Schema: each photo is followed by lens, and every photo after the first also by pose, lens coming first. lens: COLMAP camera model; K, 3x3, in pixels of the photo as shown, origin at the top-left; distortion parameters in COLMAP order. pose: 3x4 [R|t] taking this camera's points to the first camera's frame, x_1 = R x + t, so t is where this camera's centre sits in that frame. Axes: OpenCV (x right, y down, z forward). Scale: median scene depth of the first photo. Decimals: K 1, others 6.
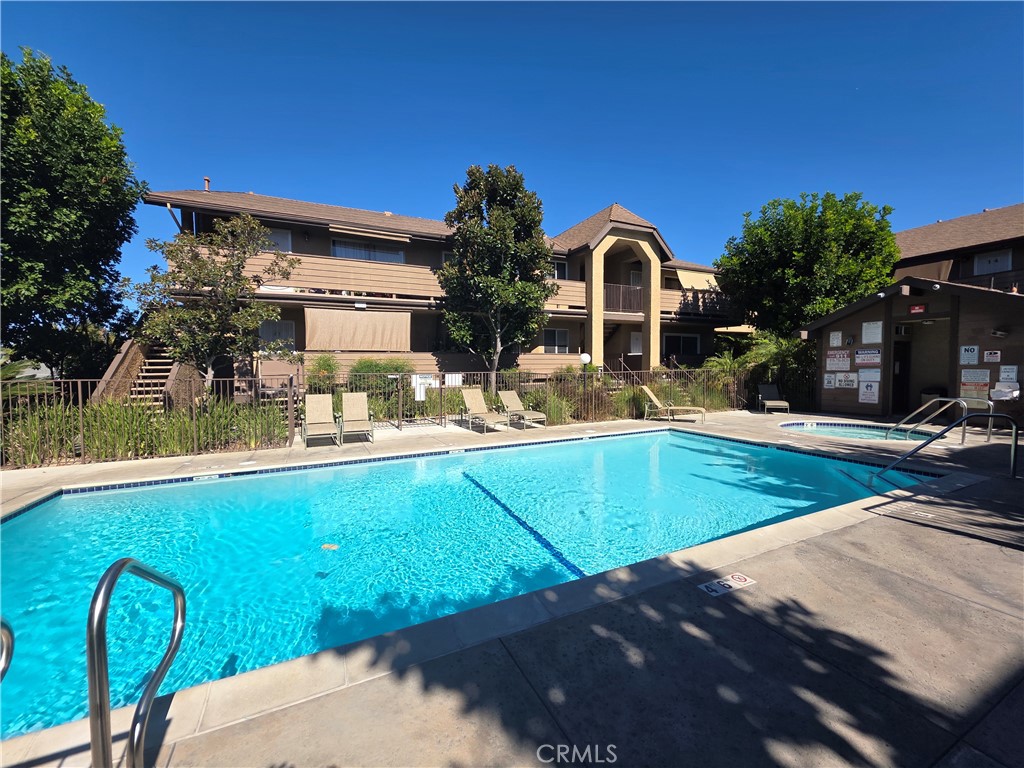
lens RADIAL K [[407.7, 0, 509.5], [0, 407.7, 387.2], [0, 0, 1]] dist [0.004224, 0.000058]
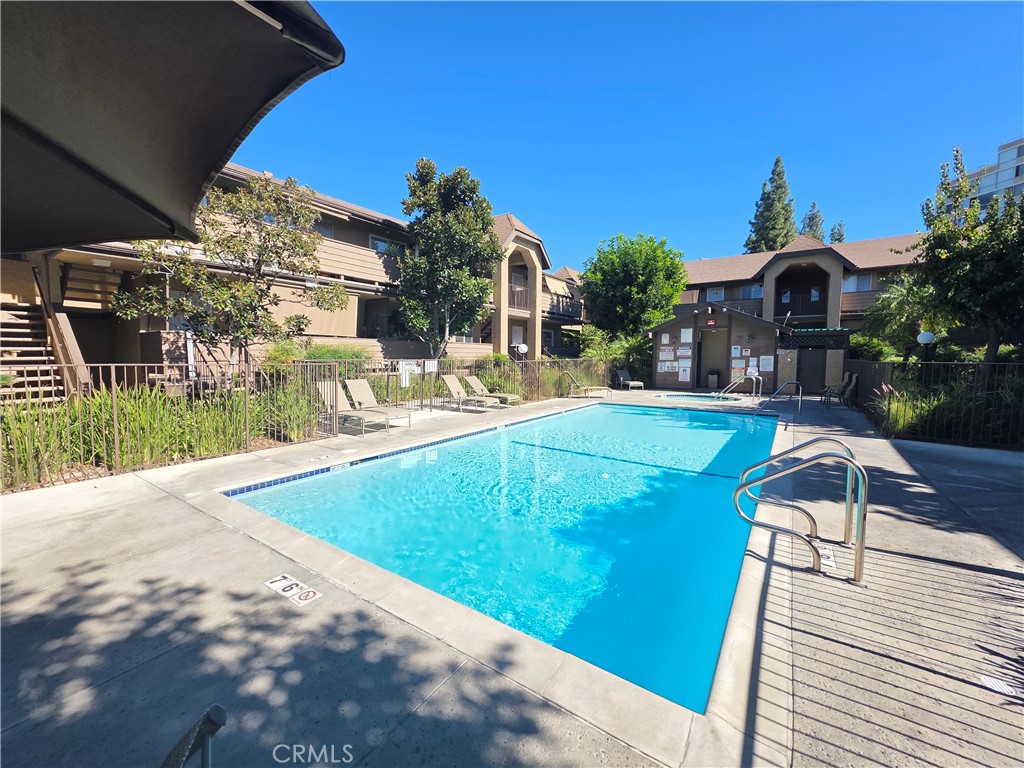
lens RADIAL K [[407.7, 0, 518.4], [0, 407.7, 383.2], [0, 0, 1]] dist [0.004224, 0.000058]
pose [[0.866616, -0.021659, 0.498506, -0.391636], [0.014095, 0.999721, 0.018932, 0.006719], [-0.498777, -0.009380, 0.866679, -0.014234]]
